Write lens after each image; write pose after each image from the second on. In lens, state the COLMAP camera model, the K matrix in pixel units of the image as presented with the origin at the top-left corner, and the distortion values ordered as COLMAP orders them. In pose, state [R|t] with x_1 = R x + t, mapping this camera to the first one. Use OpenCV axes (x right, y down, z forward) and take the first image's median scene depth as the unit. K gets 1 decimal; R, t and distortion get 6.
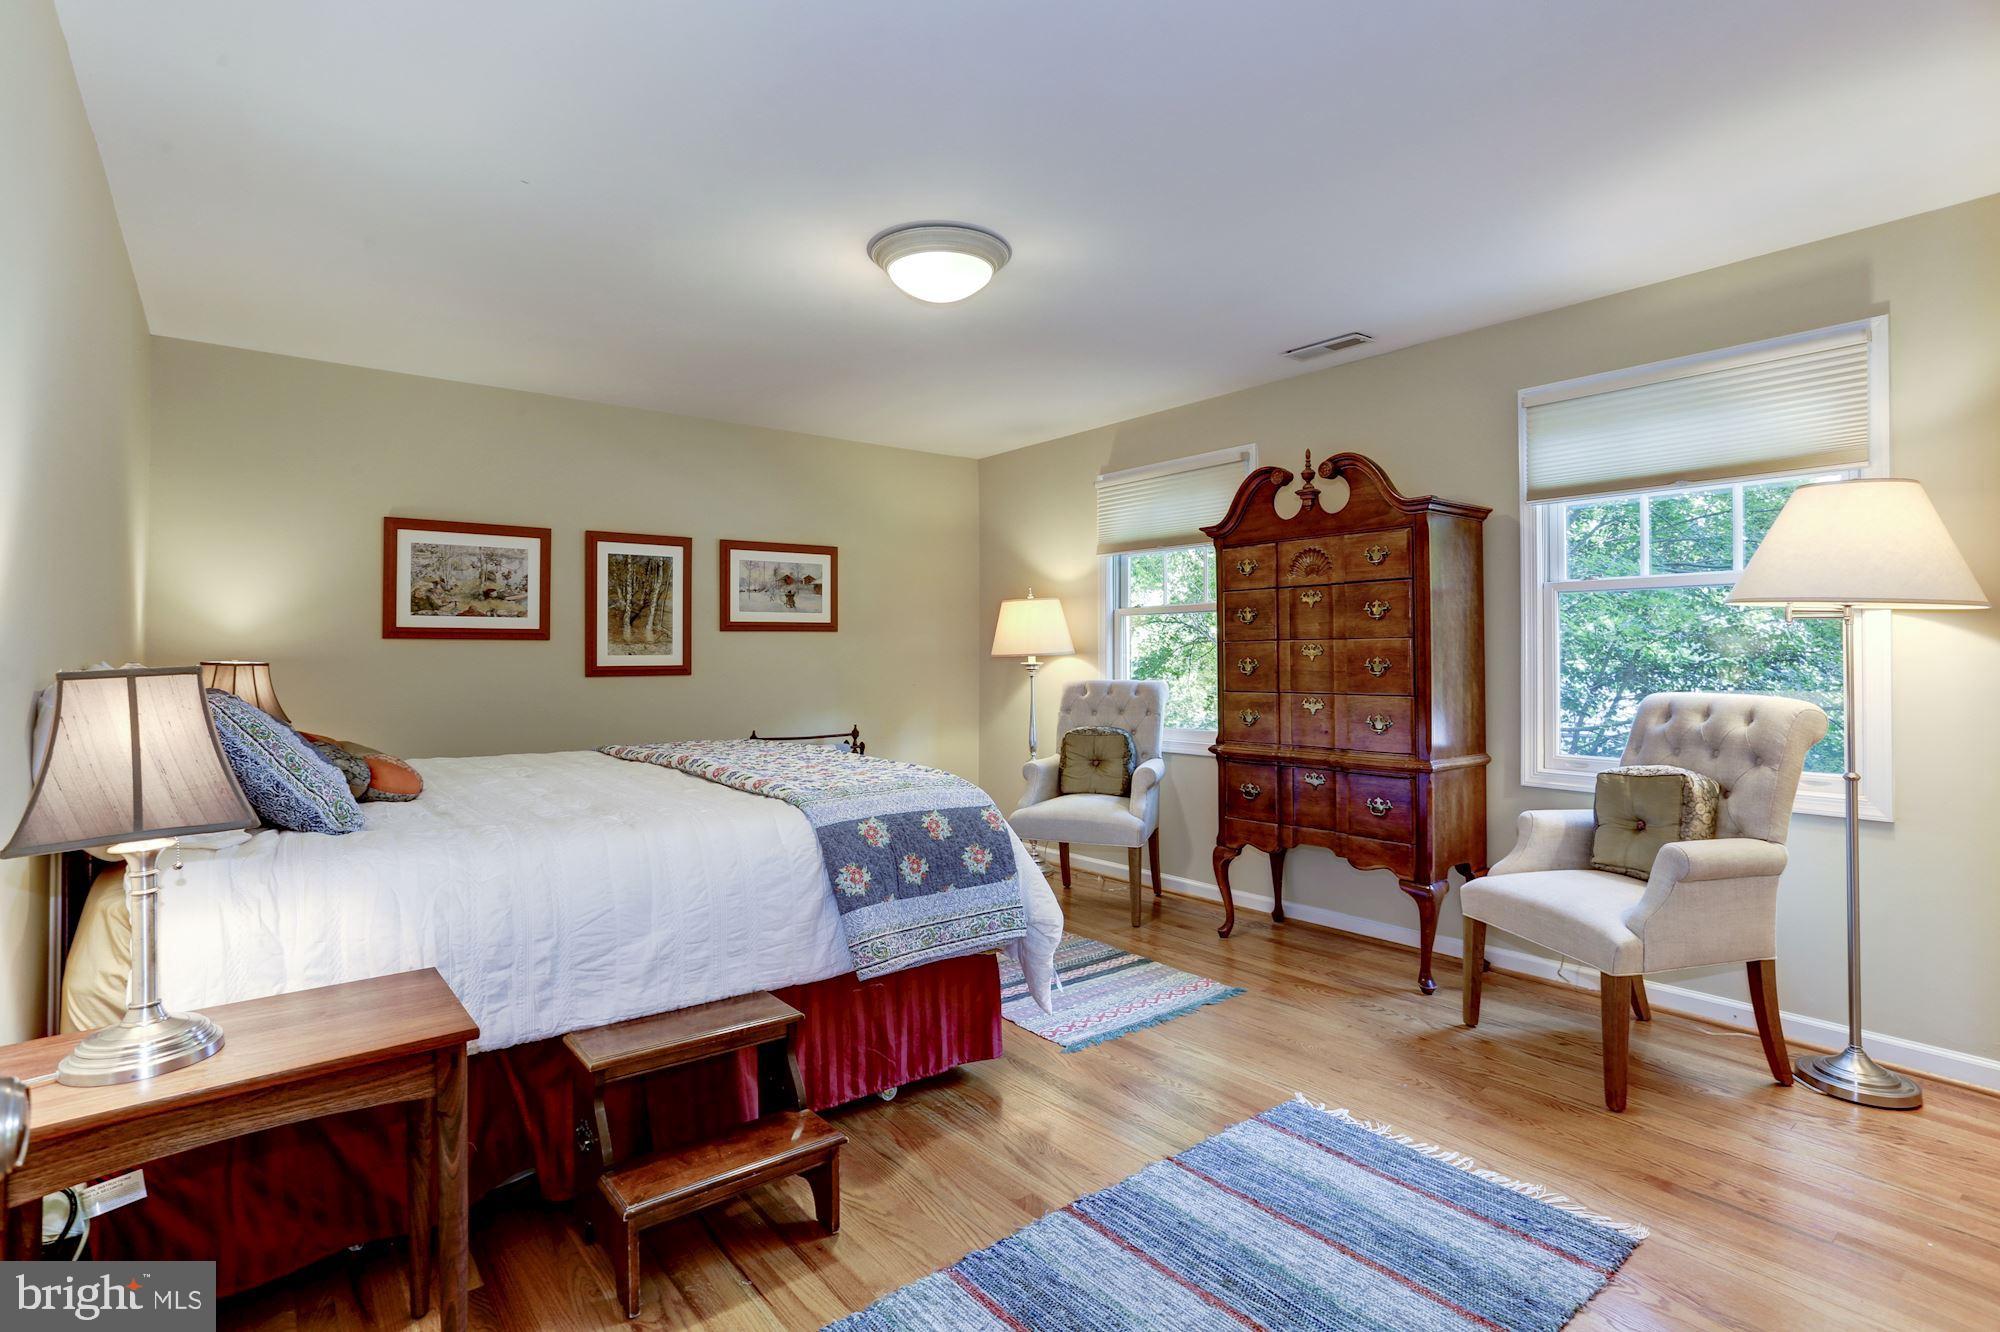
lens RADIAL K [[960.8, 0, 1009.2], [0, 960.8, 661.9], [0, 0, 1]] dist [-0.025378, 0.014636]
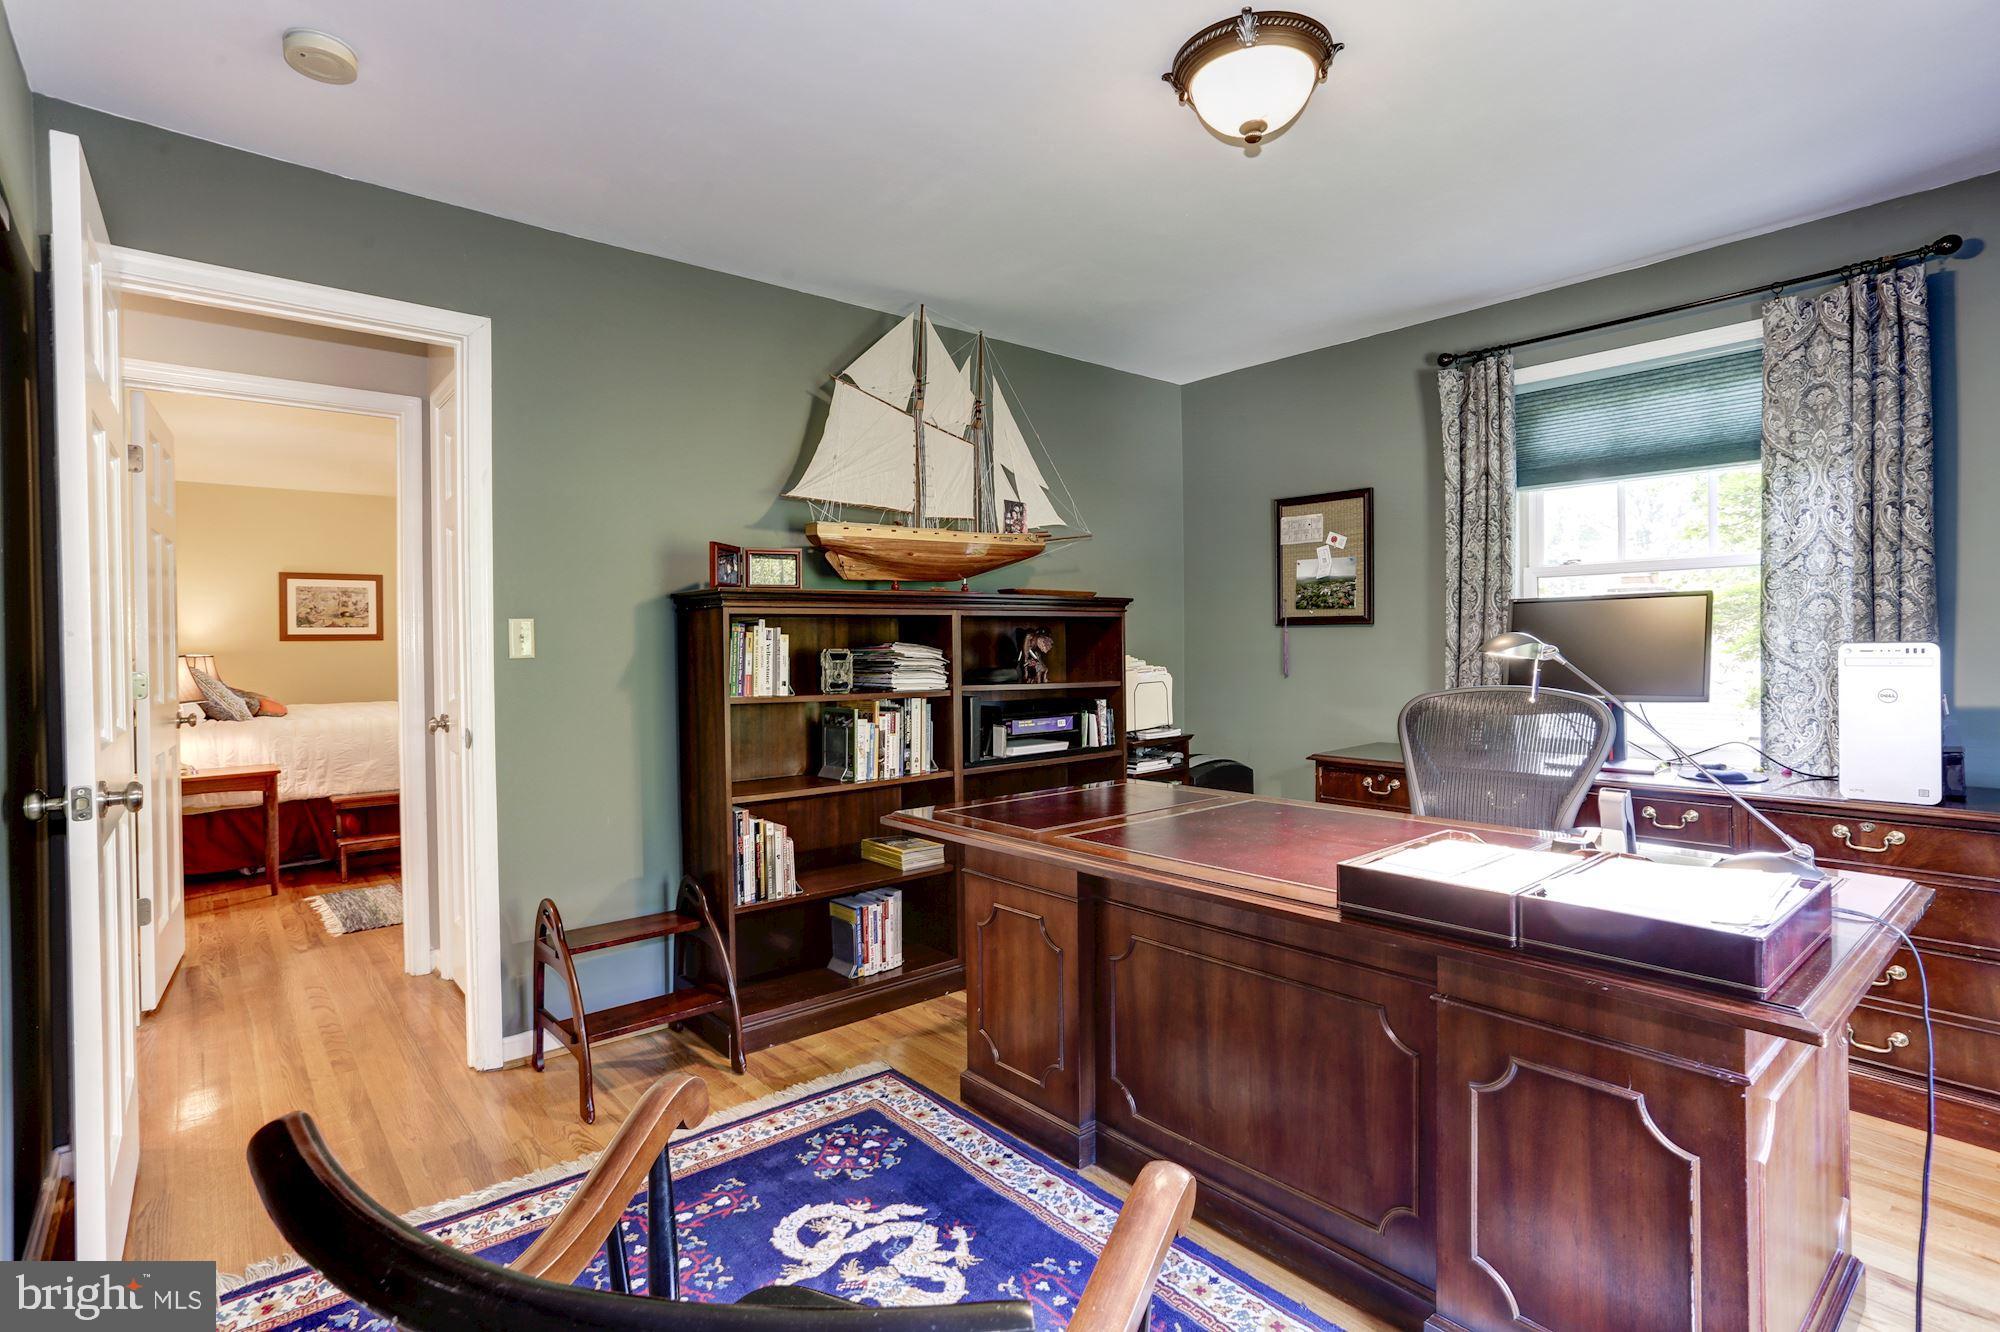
lens RADIAL K [[960.8, 0, 990.8], [0, 960.8, 659.1], [0, 0, 1]] dist [-0.025378, 0.014636]
pose [[0.999768, -0.008518, 0.019784, 0.614110], [0.008377, 0.999939, 0.007181, 0.007037], [-0.019844, -0.007014, 0.999778, -0.775039]]
